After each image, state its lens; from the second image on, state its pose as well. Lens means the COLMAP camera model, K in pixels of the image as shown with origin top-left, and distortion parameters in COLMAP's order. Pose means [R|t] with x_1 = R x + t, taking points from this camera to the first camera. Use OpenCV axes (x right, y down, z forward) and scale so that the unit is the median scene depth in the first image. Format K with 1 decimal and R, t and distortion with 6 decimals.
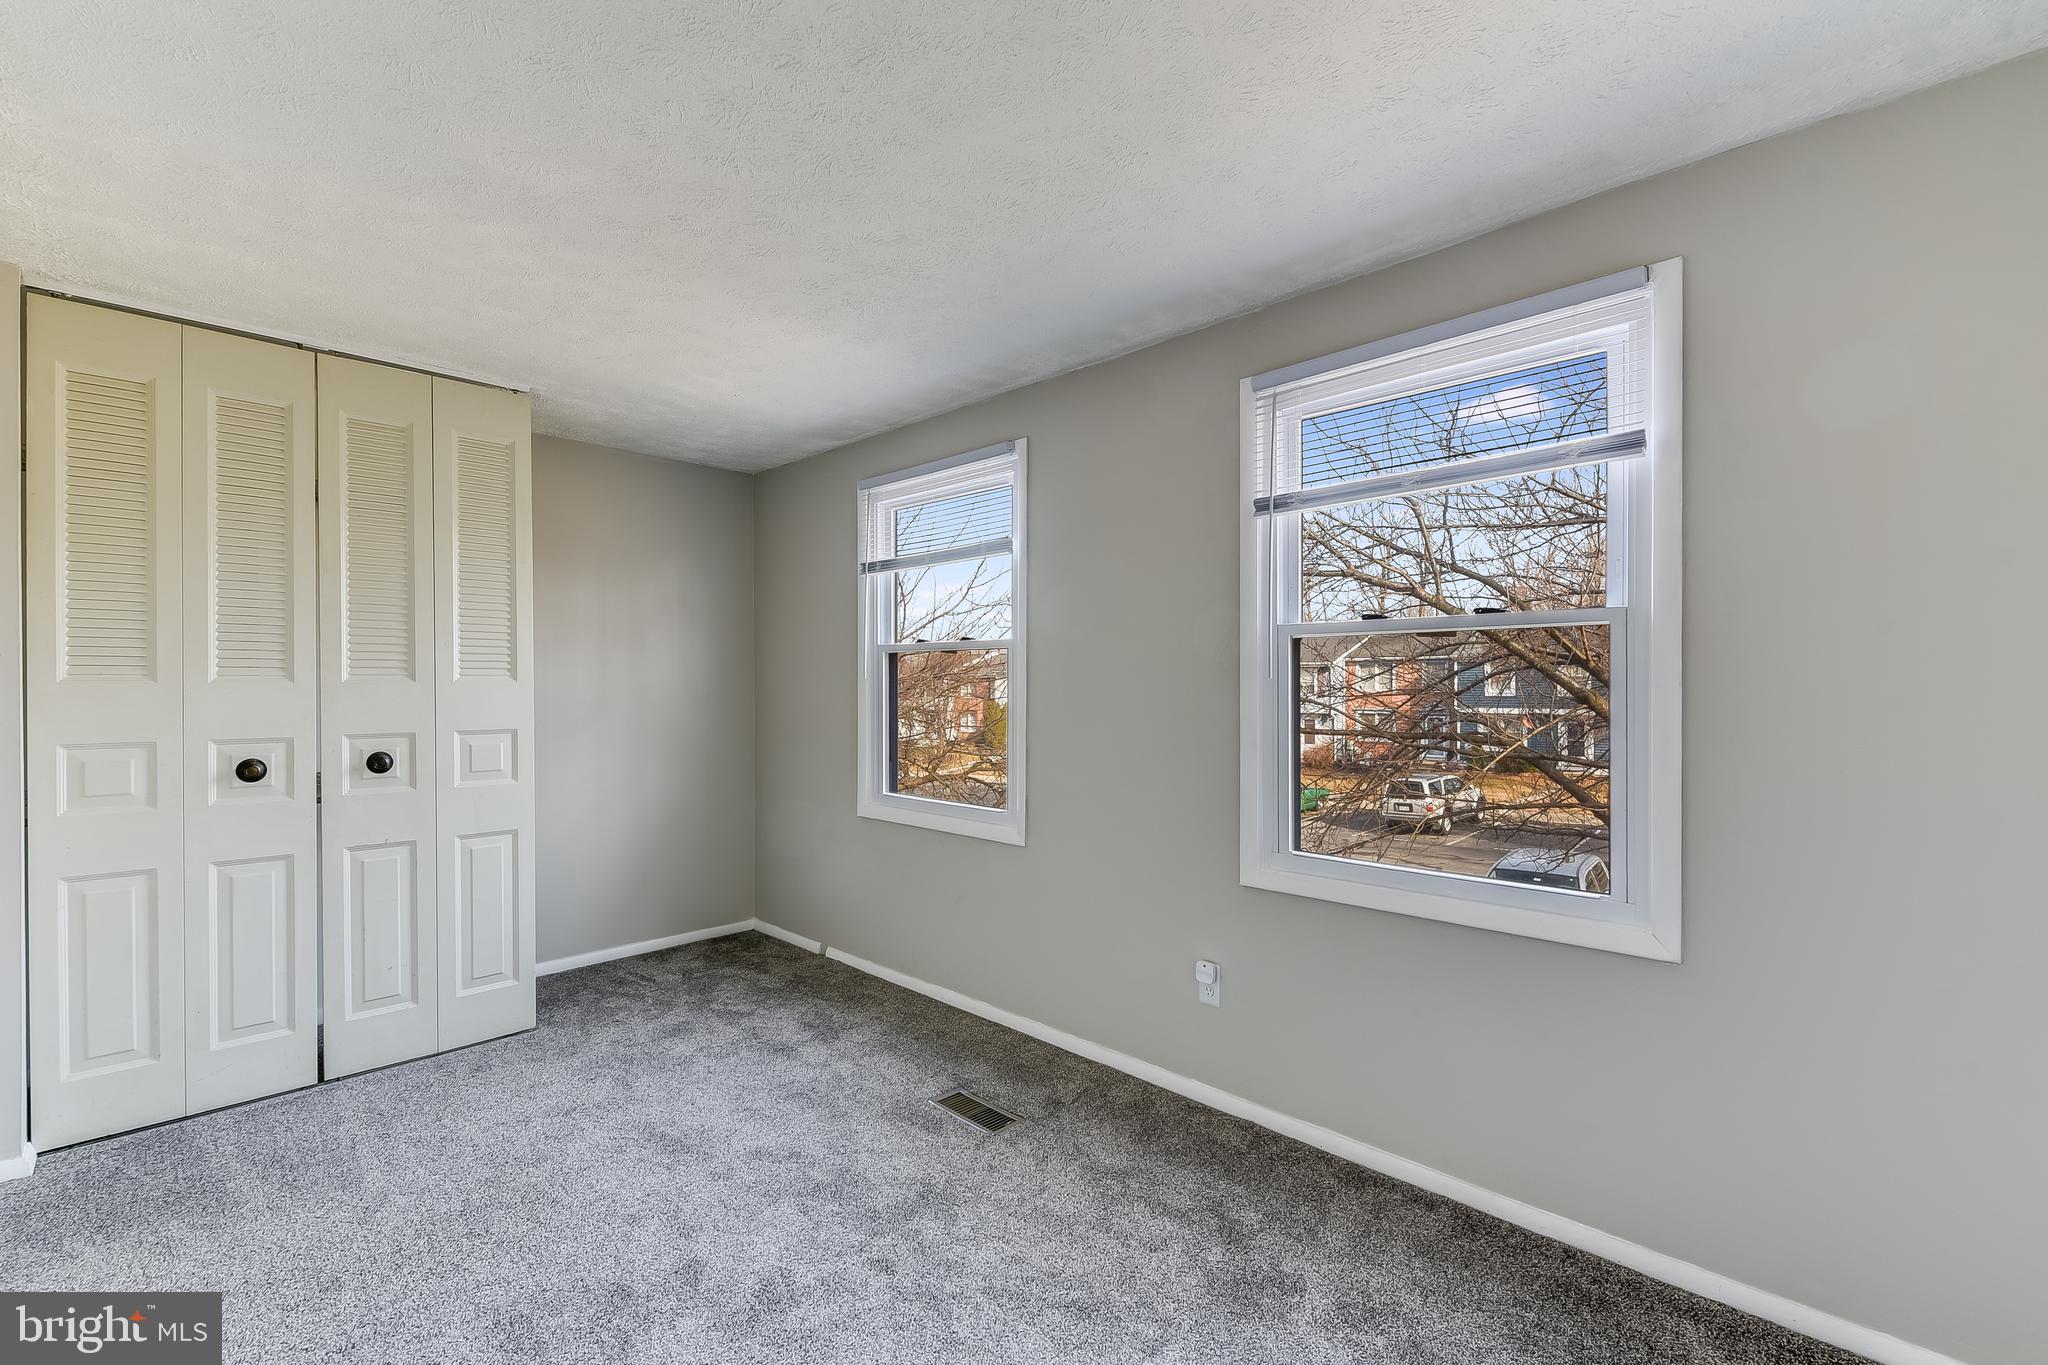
lens RADIAL K [[892.3, 0, 1023.9], [0, 892.3, 690.0], [0, 0, 1]] dist [0.001725, -0.008104]
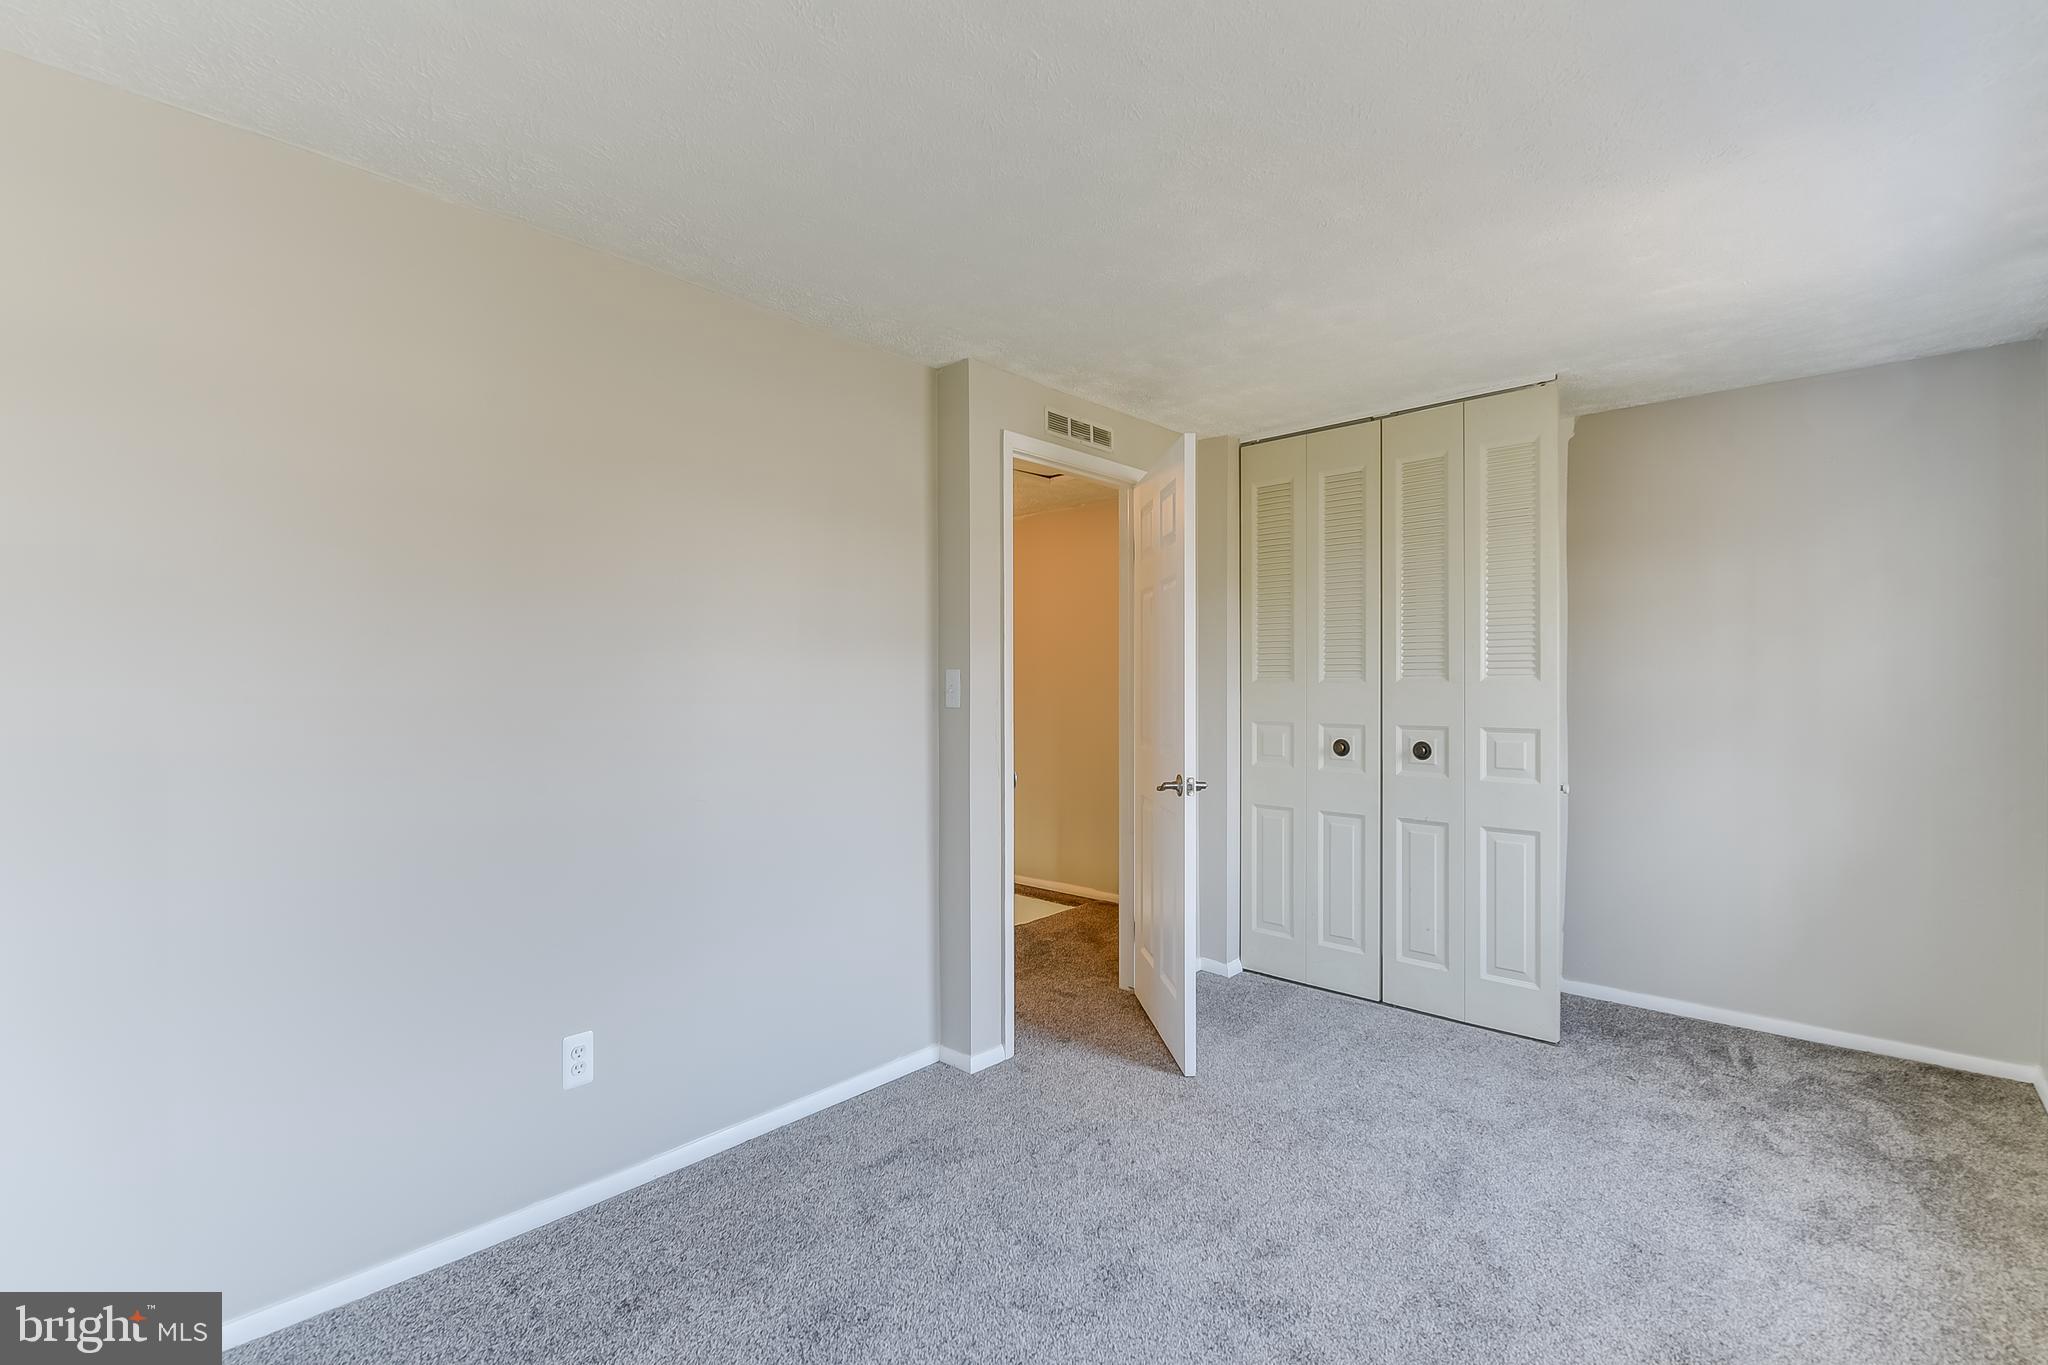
lens RADIAL K [[892.3, 0, 1023.9], [0, 892.3, 690.0], [0, 0, 1]] dist [0.001725, -0.008104]
pose [[0.014295, 0.007431, -0.999870, 0.436269], [-0.004392, 0.999963, 0.007369, -0.004402], [0.999888, 0.004286, 0.014327, 0.457620]]
